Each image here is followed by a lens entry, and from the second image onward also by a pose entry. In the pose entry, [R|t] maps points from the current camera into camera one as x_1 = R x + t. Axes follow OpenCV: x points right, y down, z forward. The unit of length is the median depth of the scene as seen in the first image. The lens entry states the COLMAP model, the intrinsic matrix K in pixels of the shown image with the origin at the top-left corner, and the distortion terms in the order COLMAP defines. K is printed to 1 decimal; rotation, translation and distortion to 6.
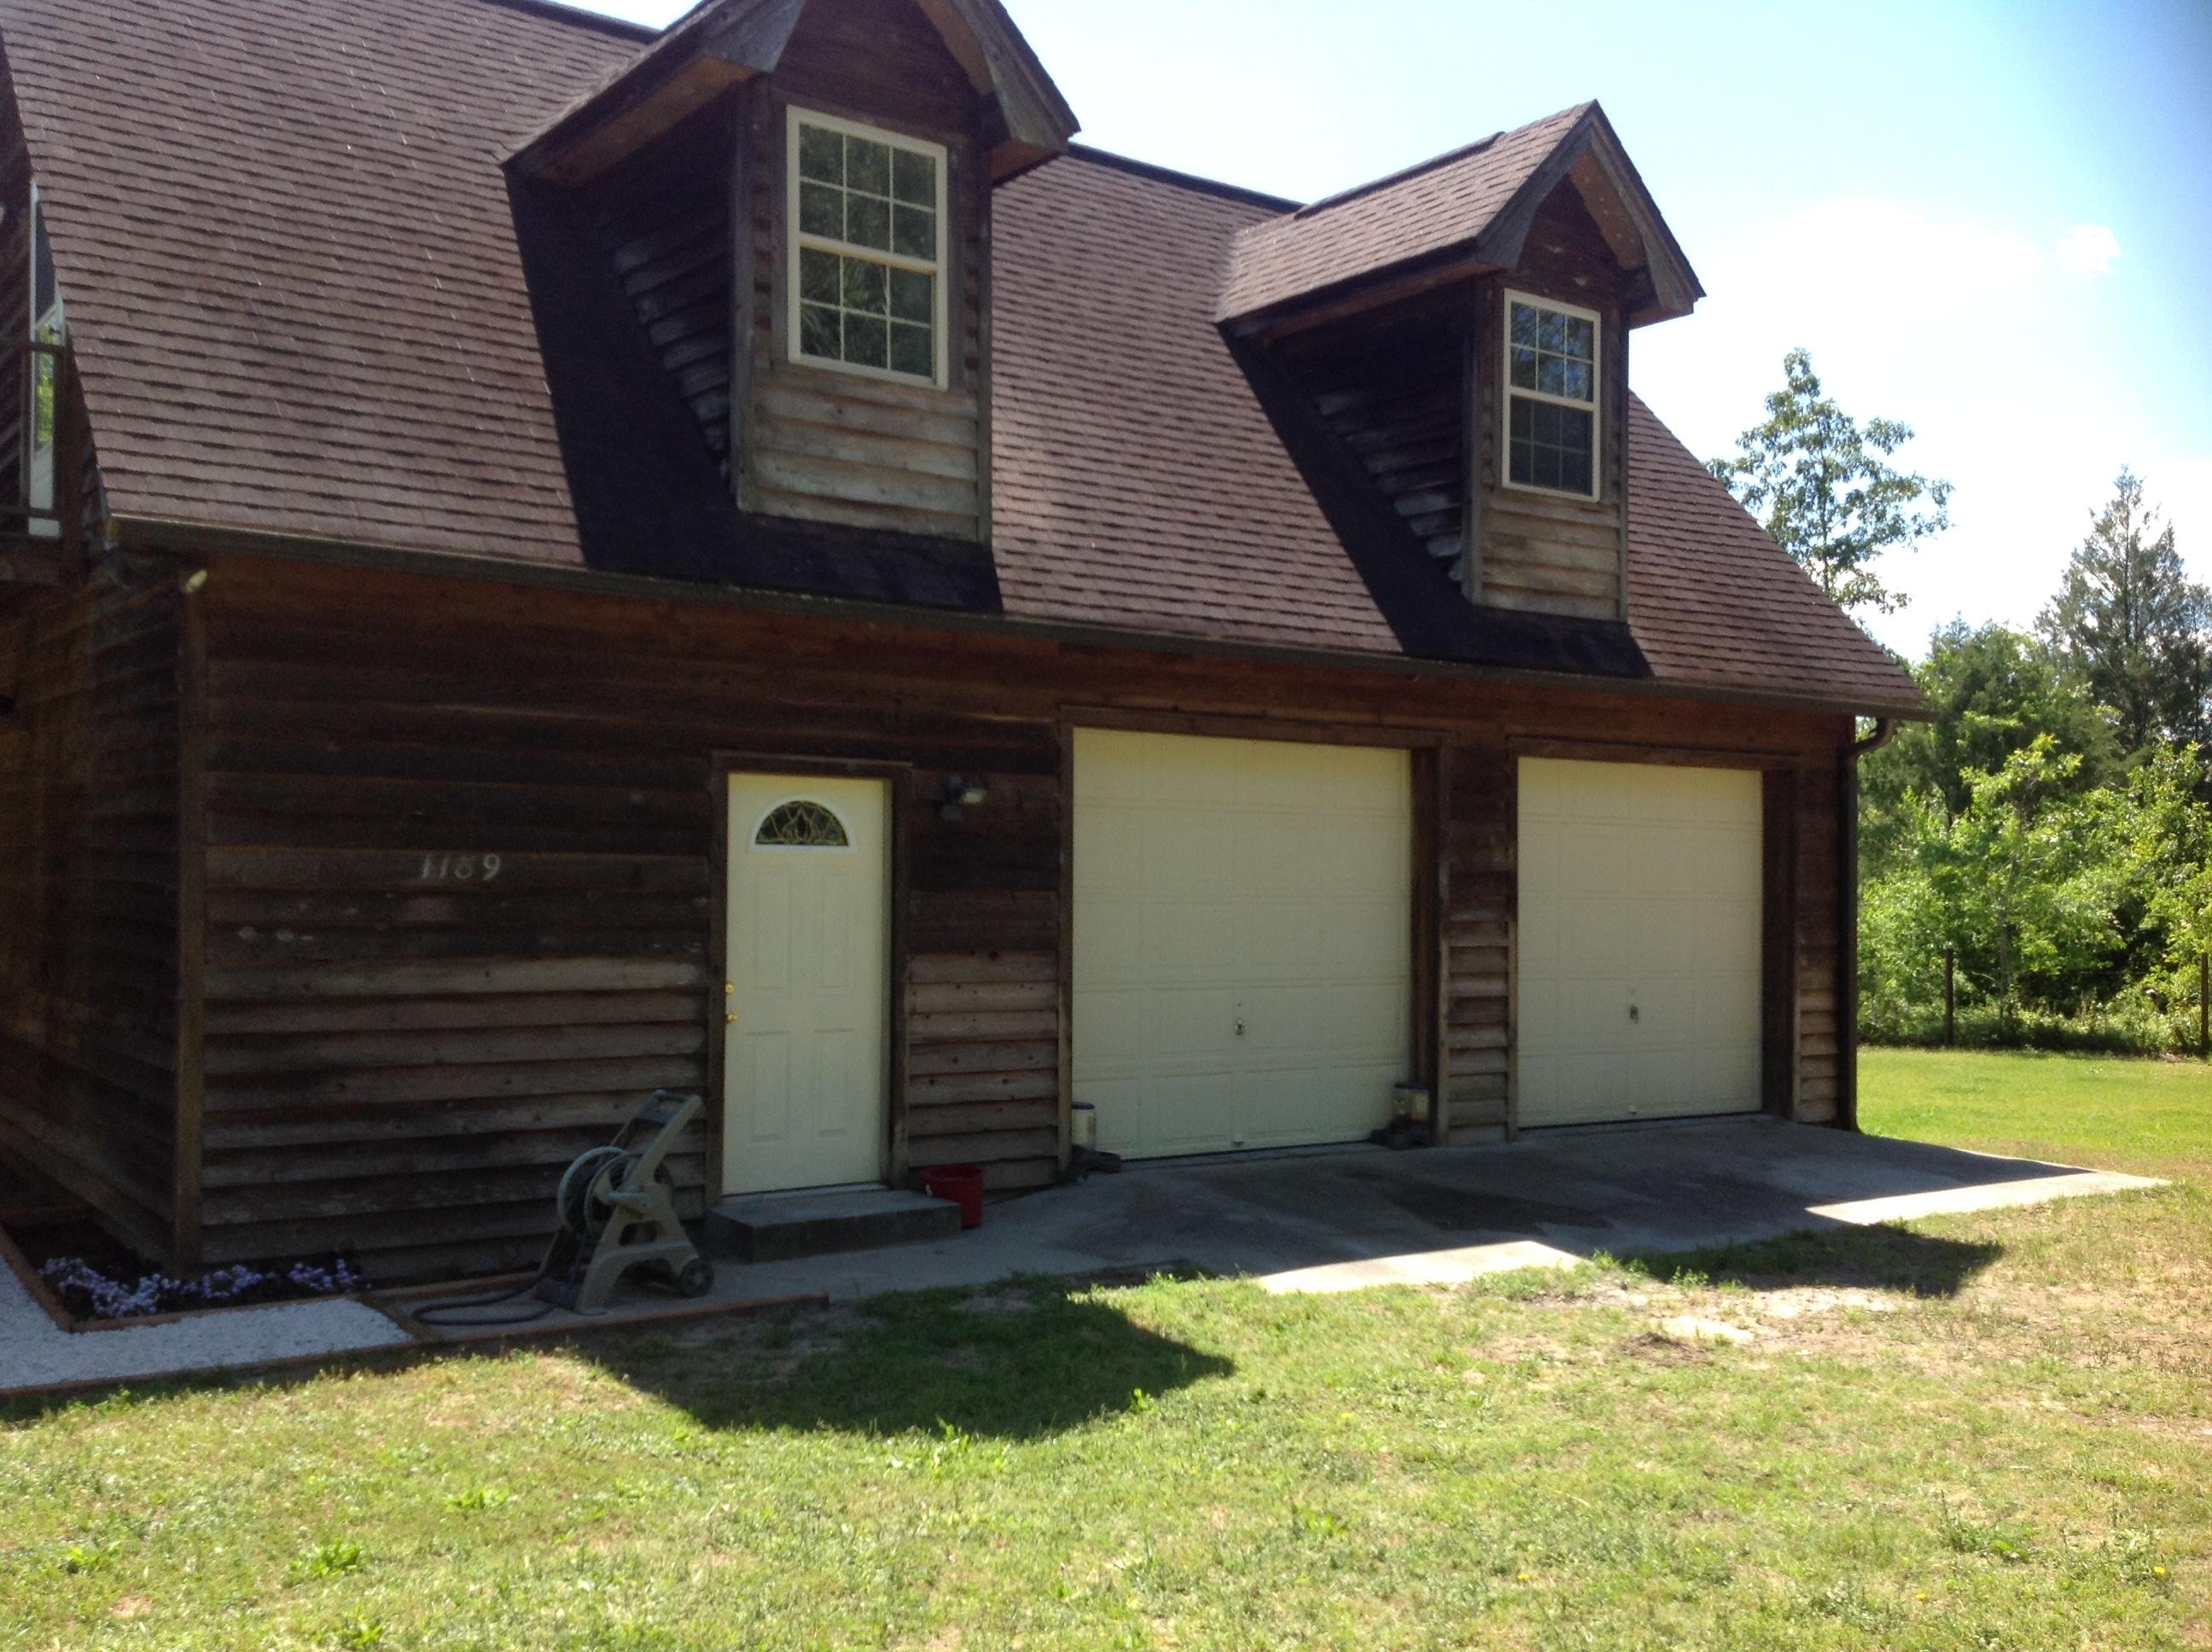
lens RADIAL K [[2078.4, 0, 1099.7], [0, 2078.4, 841.6], [0, 0, 1]] dist [0.160241, -0.323554]
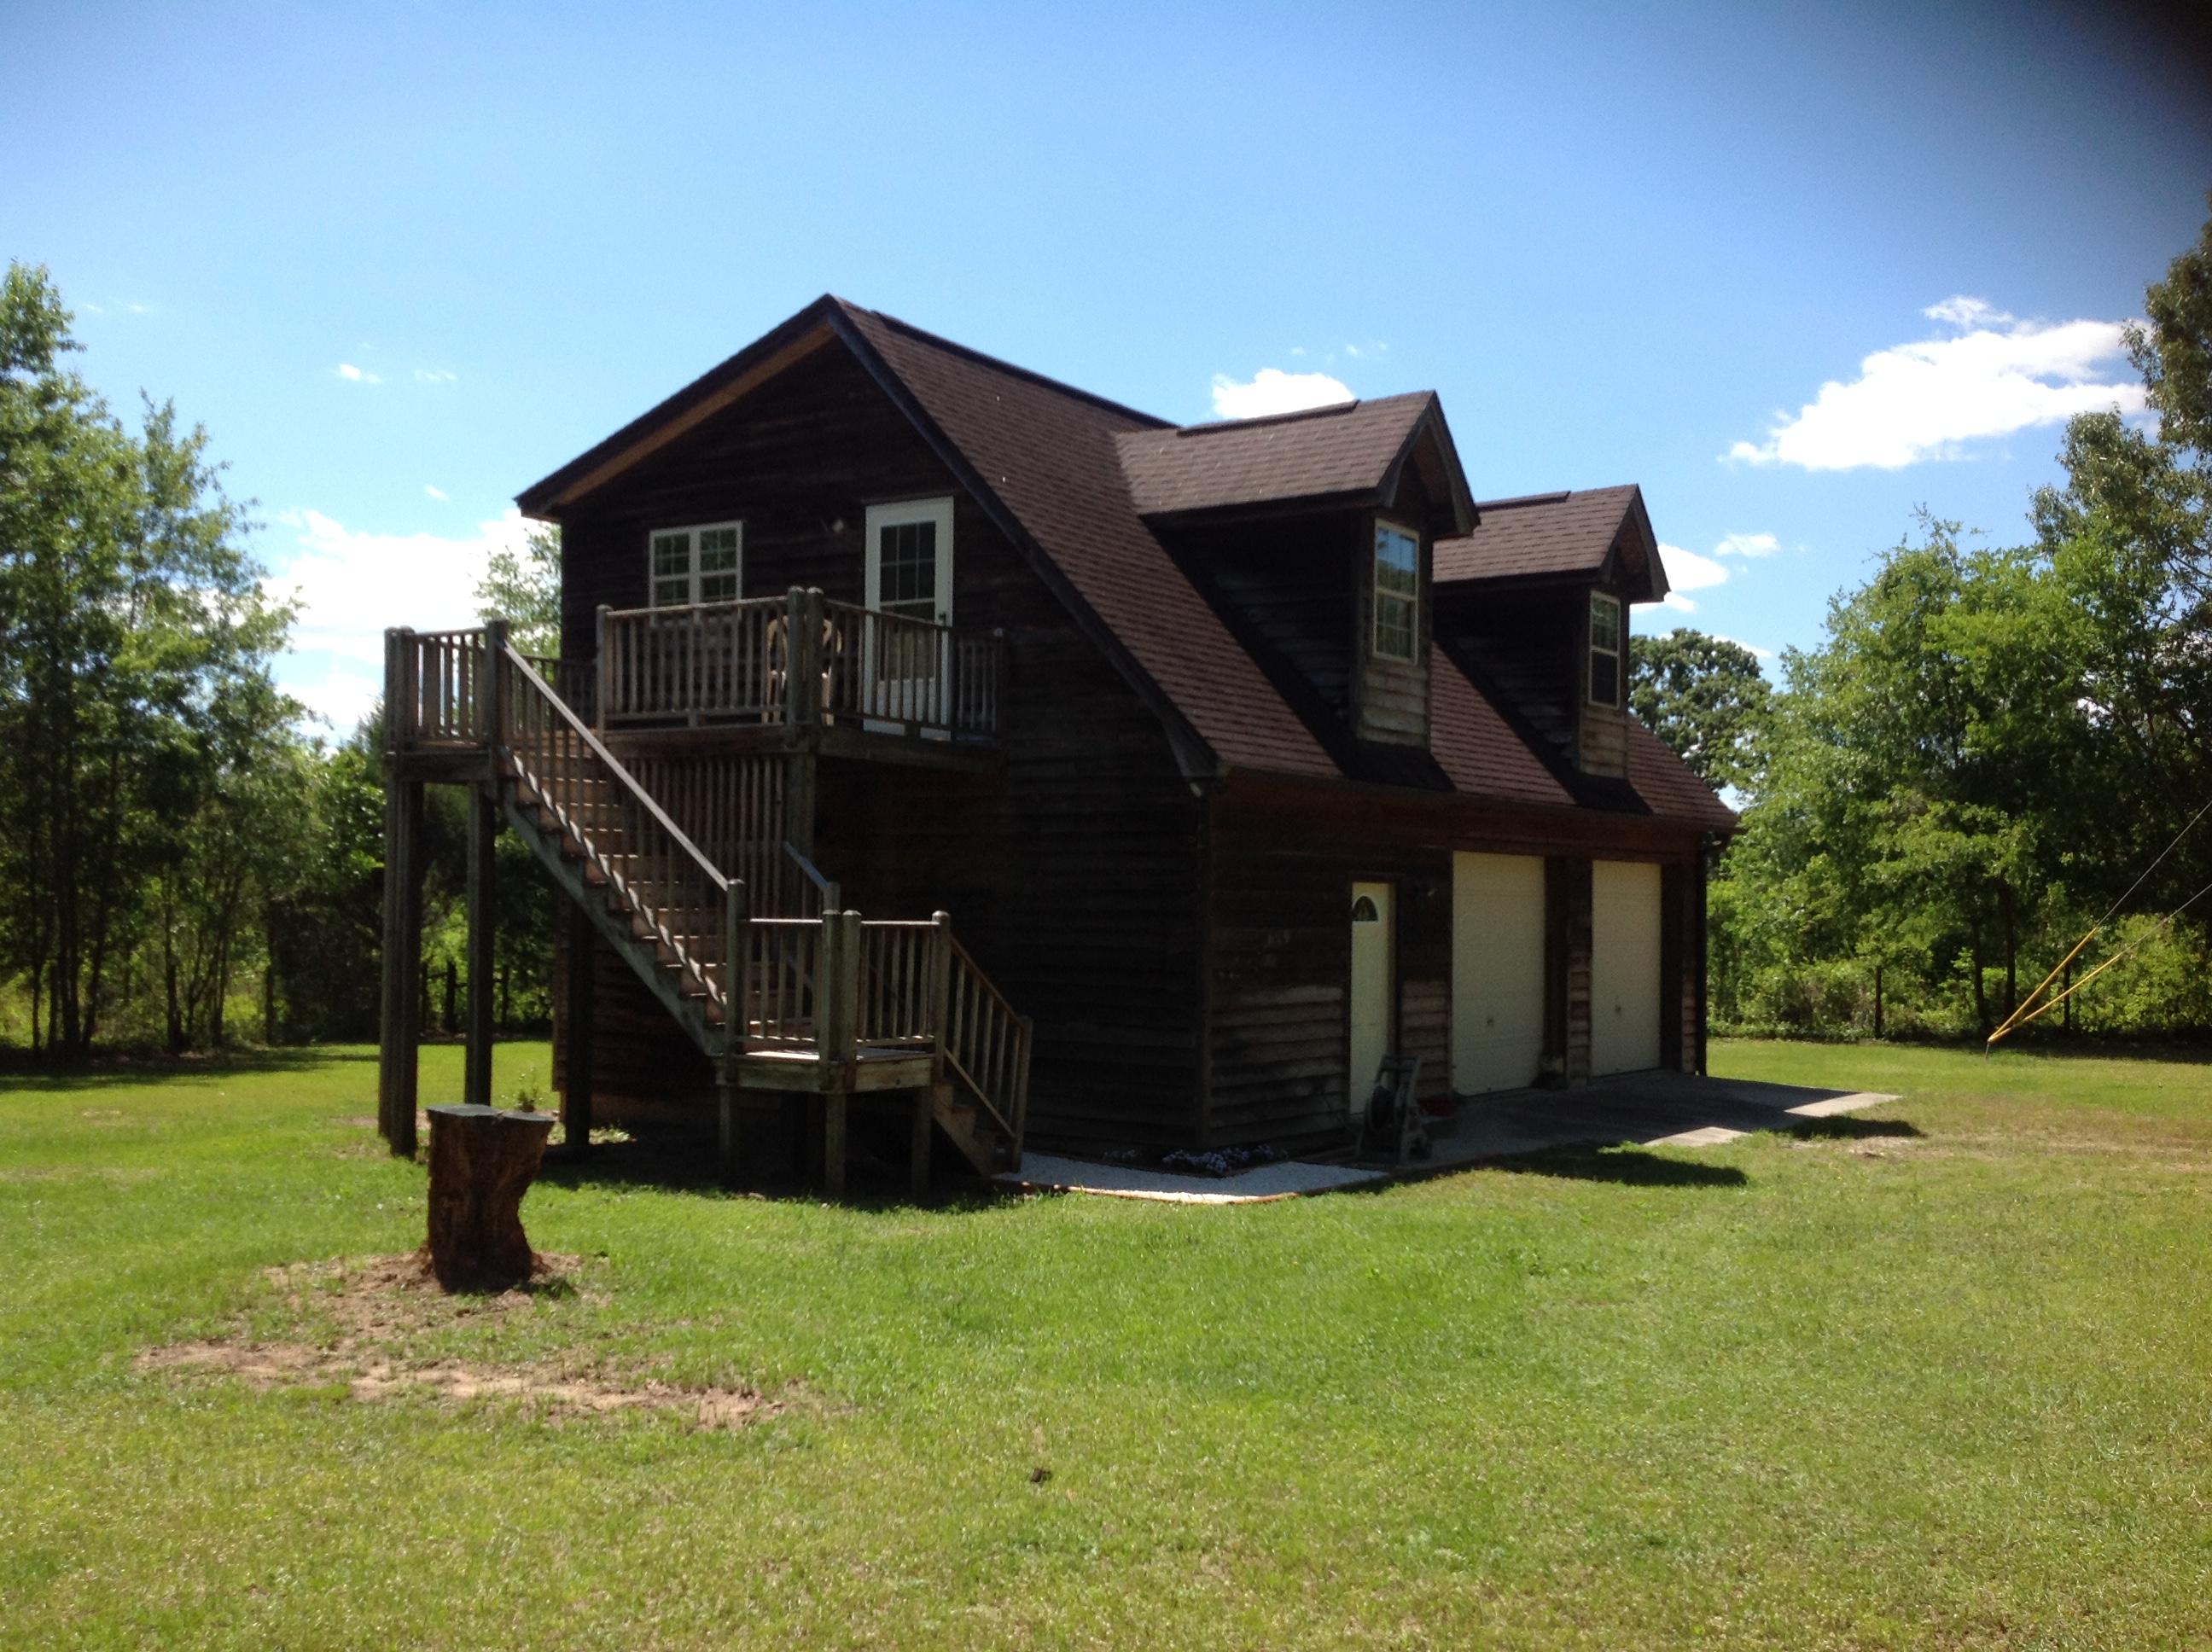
lens RADIAL K [[2134.8, 0, 1112.5], [0, 2134.8, 849.0], [0, 0, 1]] dist [0.166257, -0.383808]
pose [[0.939335, 0.000436, 0.343000, -0.906605], [0.003116, 0.999947, -0.009804, -0.039750], [-0.342986, 0.010278, 0.939284, -0.606423]]
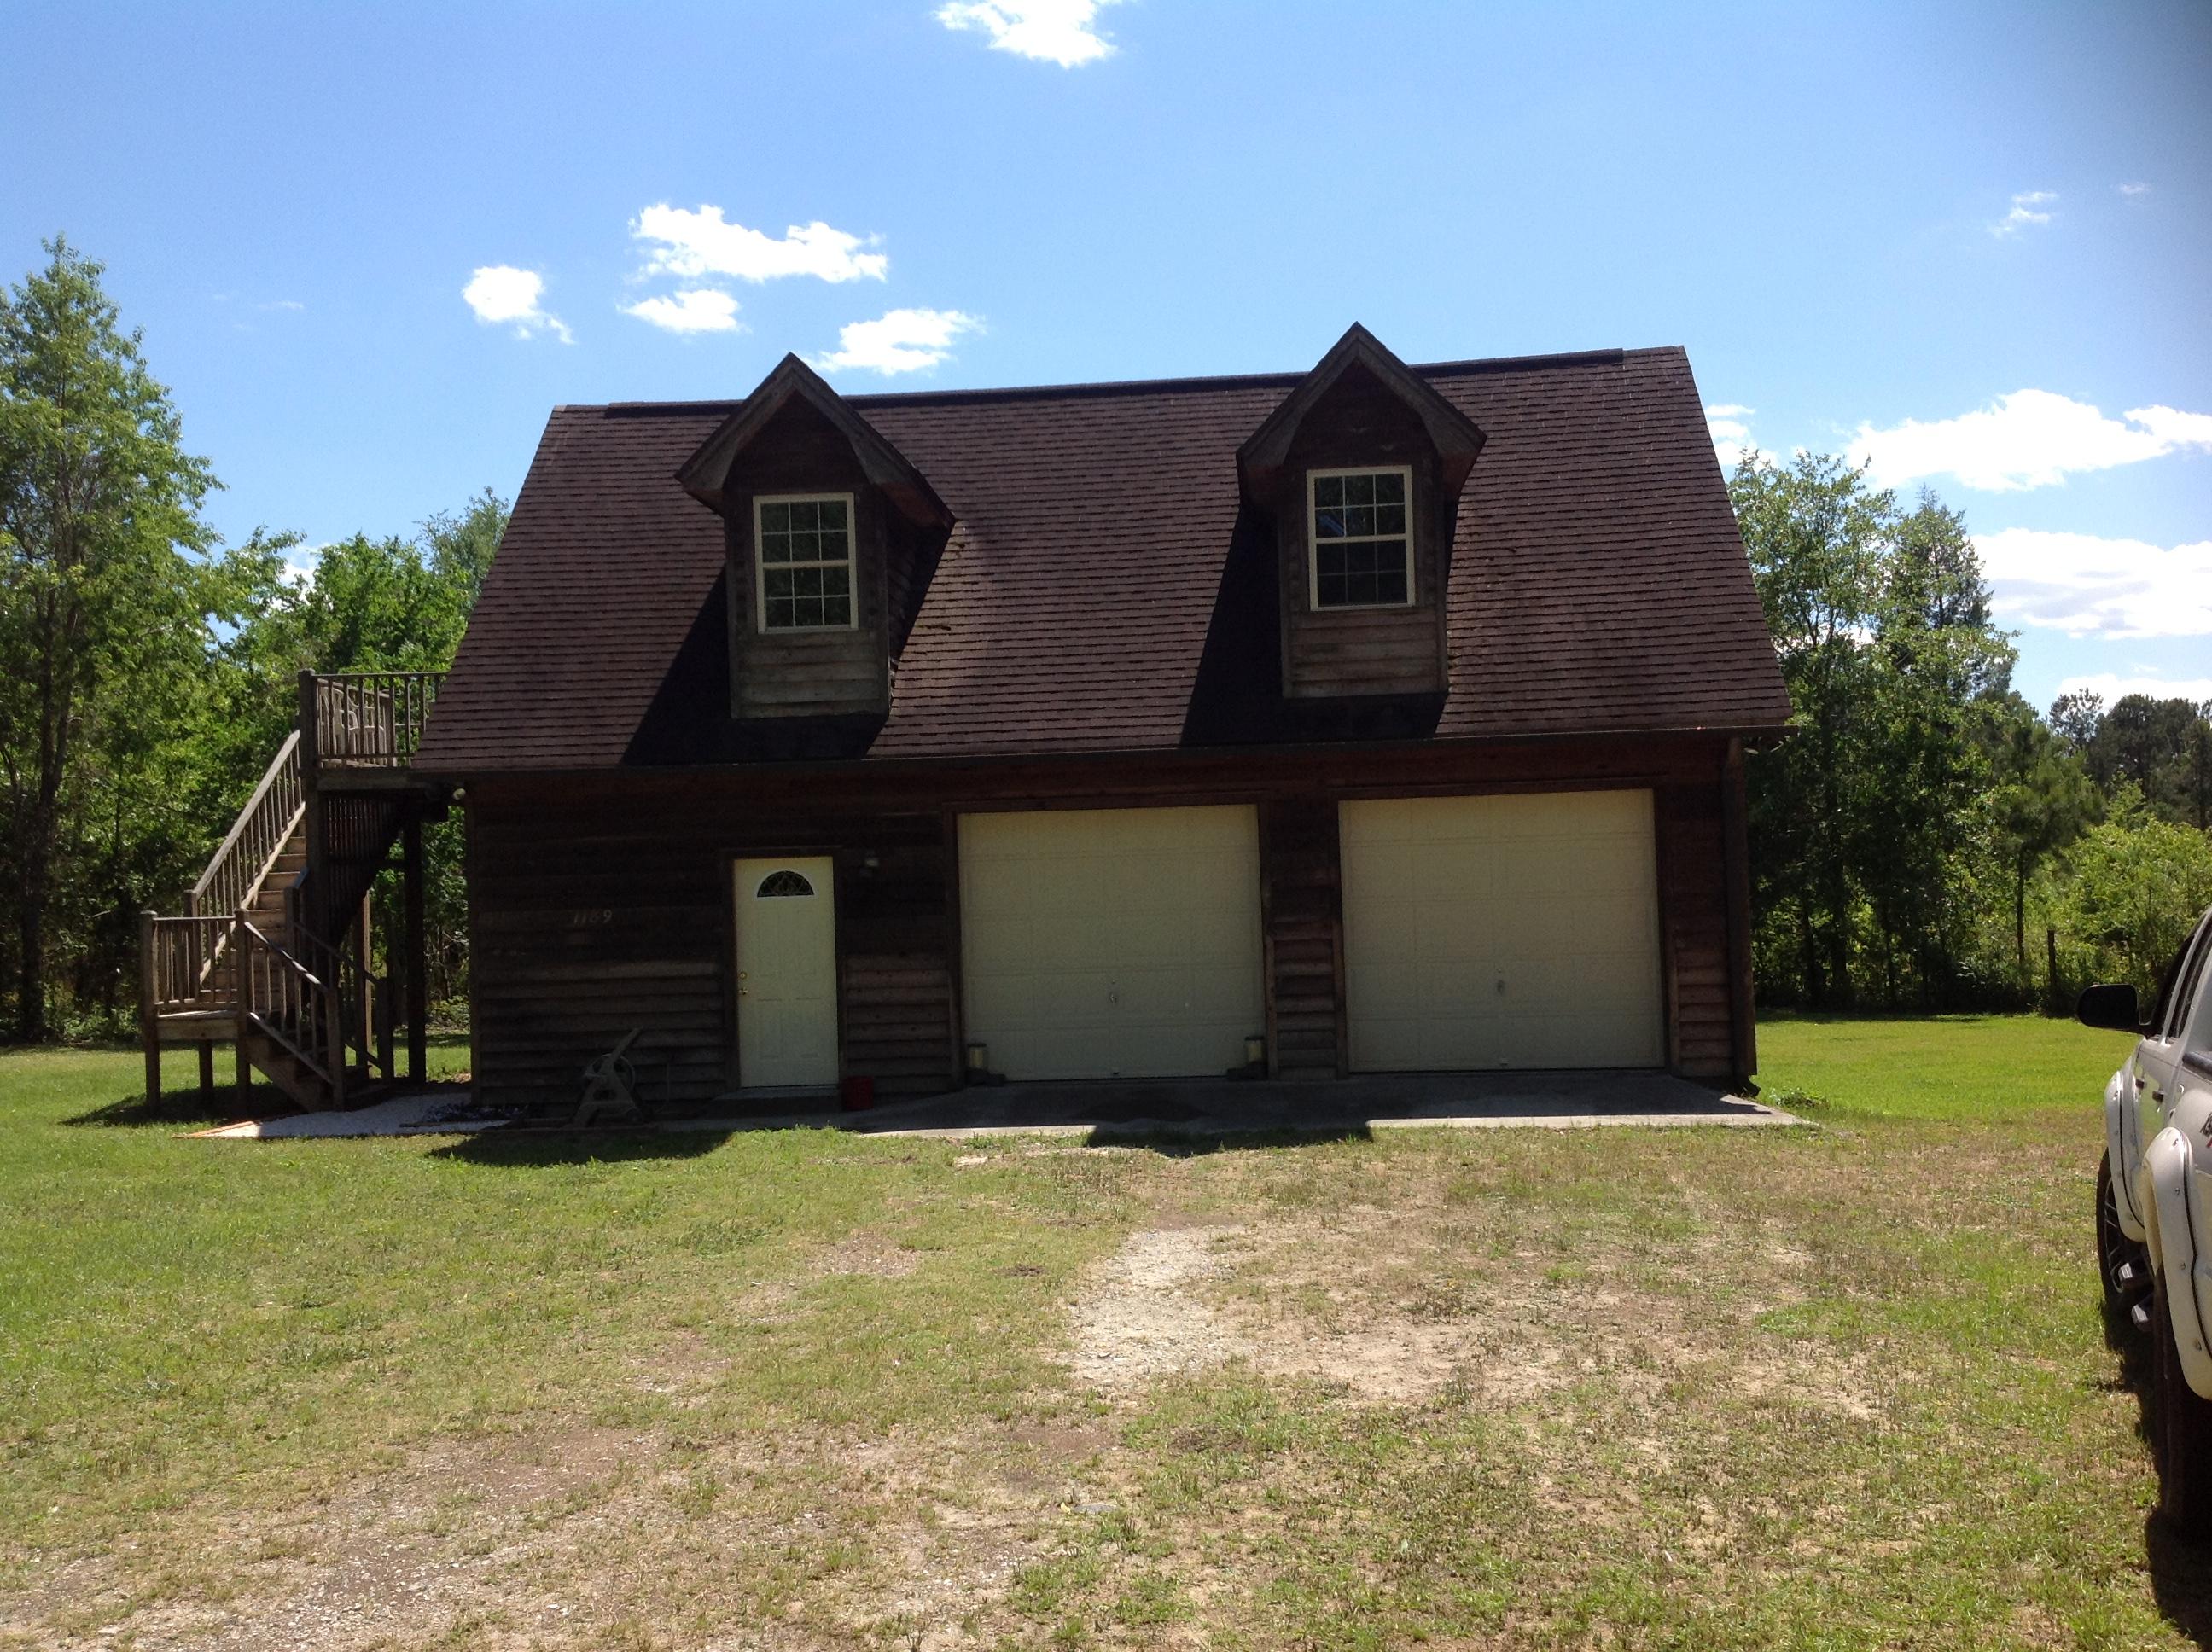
lens RADIAL K [[2078.4, 0, 1099.7], [0, 2078.4, 841.6], [0, 0, 1]] dist [0.160241, -0.323554]
pose [[0.754158, -0.056941, -0.654220, 1.159563], [0.054052, 0.998236, -0.024575, 0.012879], [0.654465, -0.016828, 0.755905, -0.173975]]
